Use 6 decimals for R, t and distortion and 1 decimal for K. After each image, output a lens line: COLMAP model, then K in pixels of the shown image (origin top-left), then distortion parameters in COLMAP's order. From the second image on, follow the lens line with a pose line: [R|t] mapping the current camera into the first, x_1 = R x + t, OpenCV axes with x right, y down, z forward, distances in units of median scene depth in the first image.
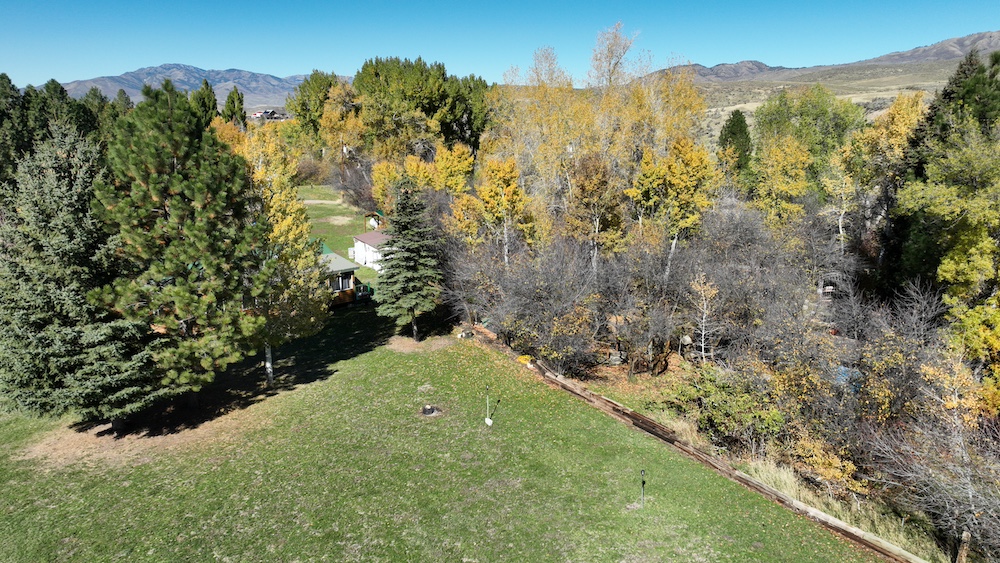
lens RADIAL K [[701.6, 0, 499.4], [0, 701.6, 283.2], [0, 0, 1]] dist [0.002230, 0.010503]
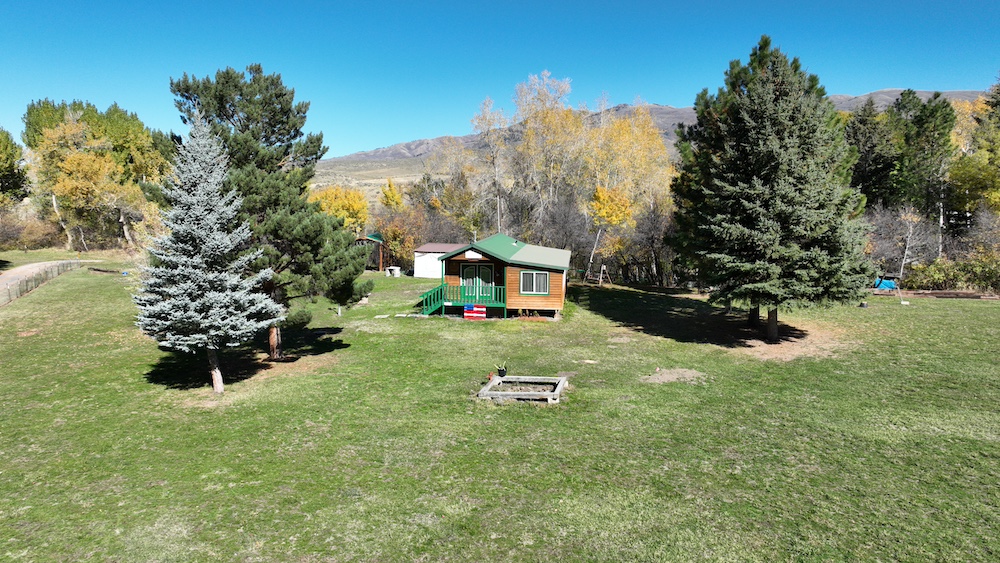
lens RADIAL K [[701.6, 0, 496.2], [0, 701.6, 274.4], [0, 0, 1]] dist [0.002230, 0.010503]
pose [[0.770105, -0.067033, 0.634385, -1.191837], [0.153803, 0.984638, -0.082664, 0.101702], [-0.619099, 0.161230, 0.768584, 0.311963]]
